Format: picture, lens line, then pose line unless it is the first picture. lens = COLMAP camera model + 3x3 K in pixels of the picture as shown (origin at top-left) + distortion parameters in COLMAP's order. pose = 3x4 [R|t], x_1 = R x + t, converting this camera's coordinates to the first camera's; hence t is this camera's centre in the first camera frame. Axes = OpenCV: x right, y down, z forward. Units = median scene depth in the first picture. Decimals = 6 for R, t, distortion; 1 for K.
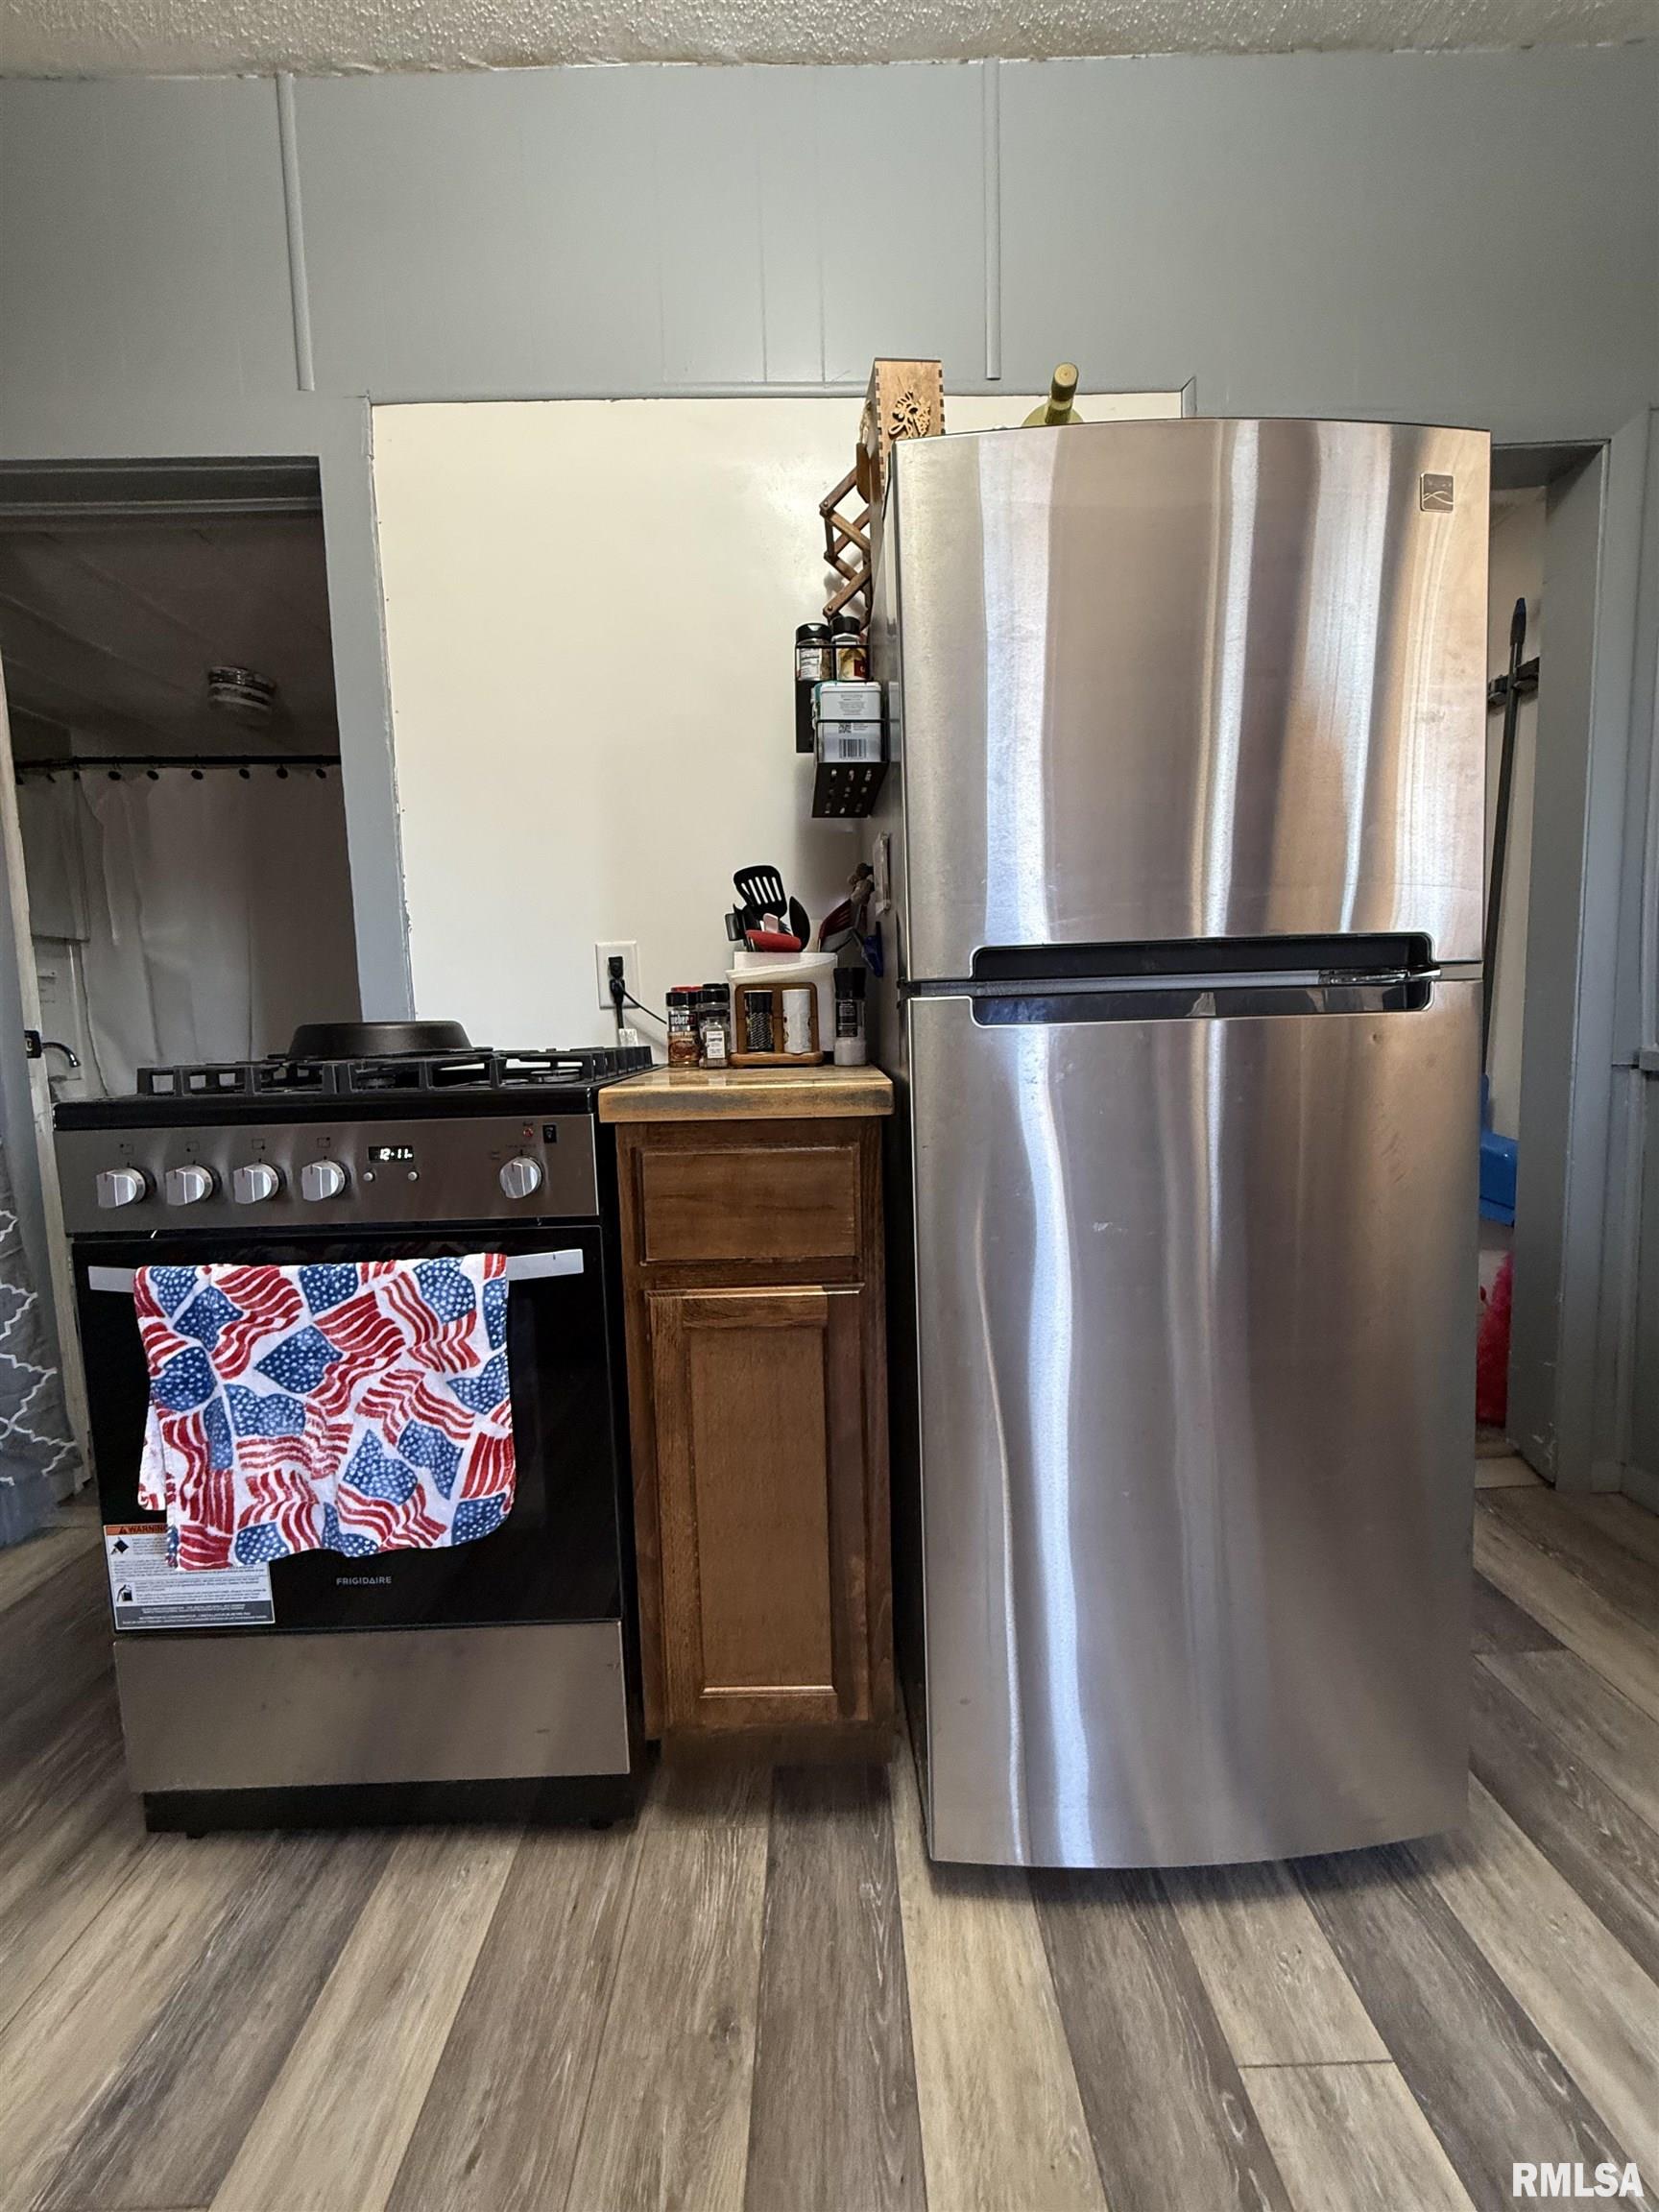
lens RADIAL K [[882.5, 0, 831.3], [0, 882.5, 1099.4], [0, 0, 1]] dist [0.001945, -0.000454]
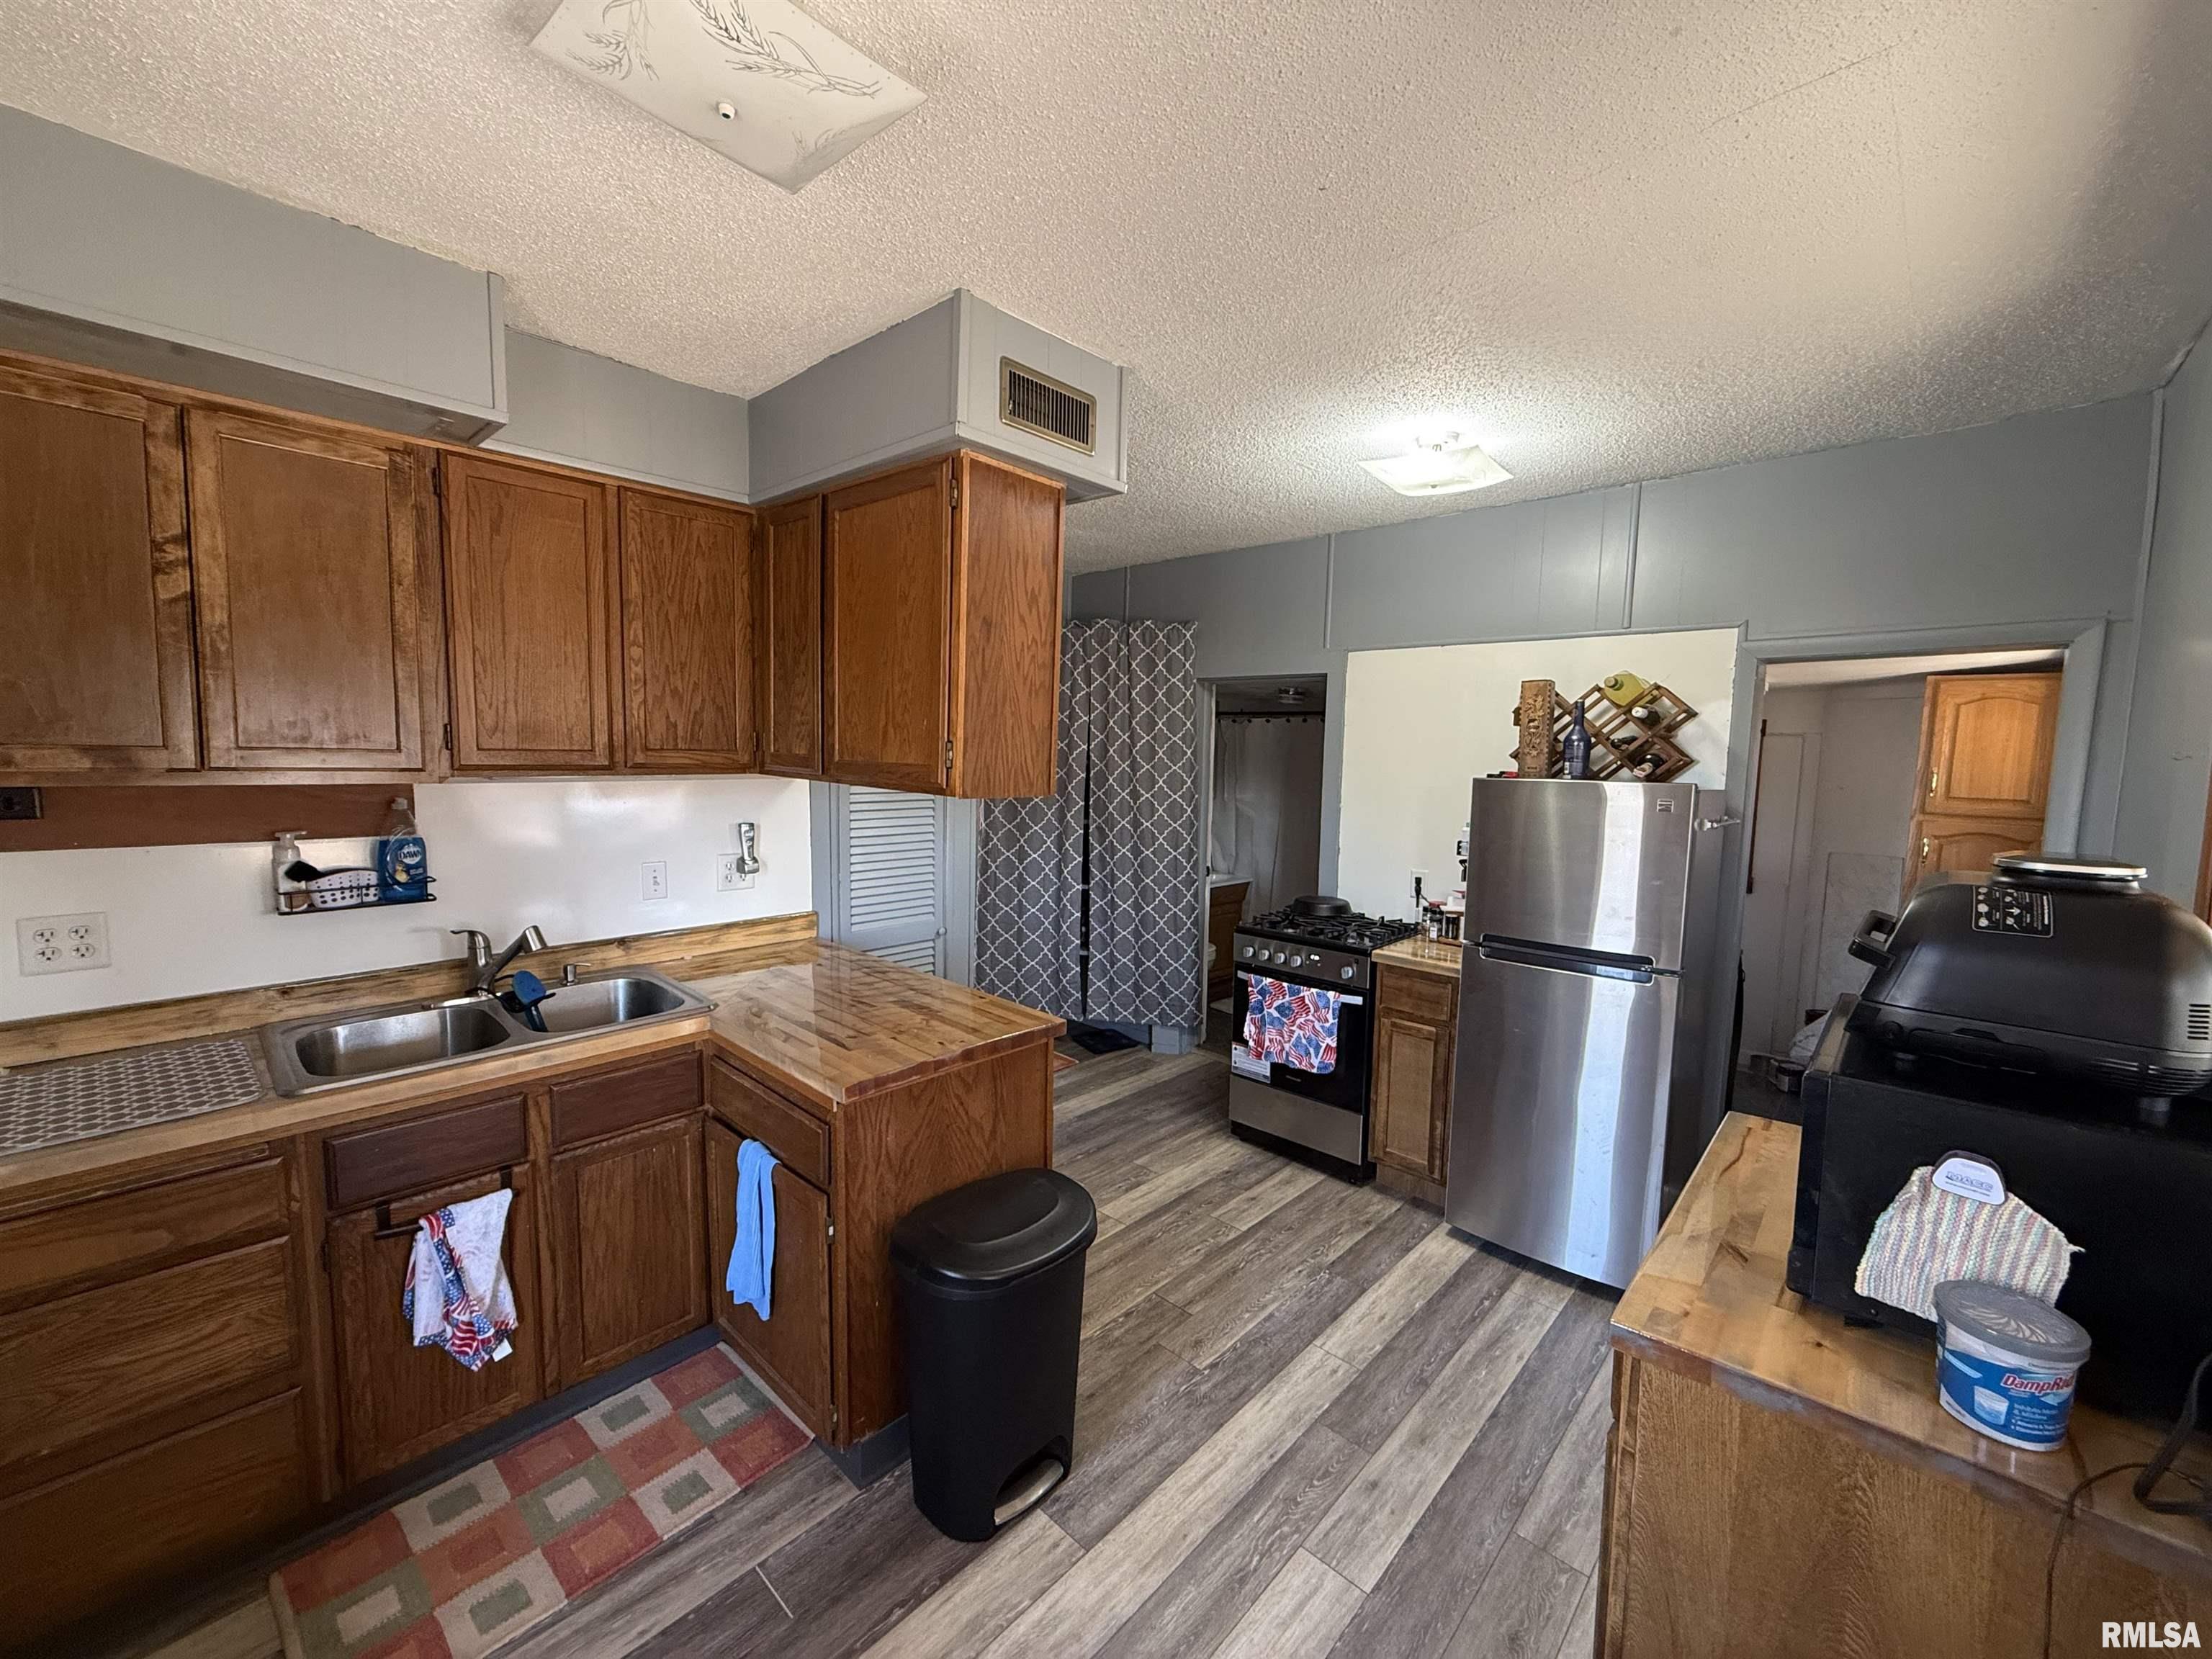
lens RADIAL K [[882.5, 0, 1104.1], [0, 882.5, 827.3], [0, 0, 1]] dist [0.001945, -0.000454]
pose [[0.723409, 0.104297, -0.682496, 1.216884], [-0.103185, 0.993754, 0.042492, -0.507817], [0.682665, 0.039684, 0.729653, -2.112608]]
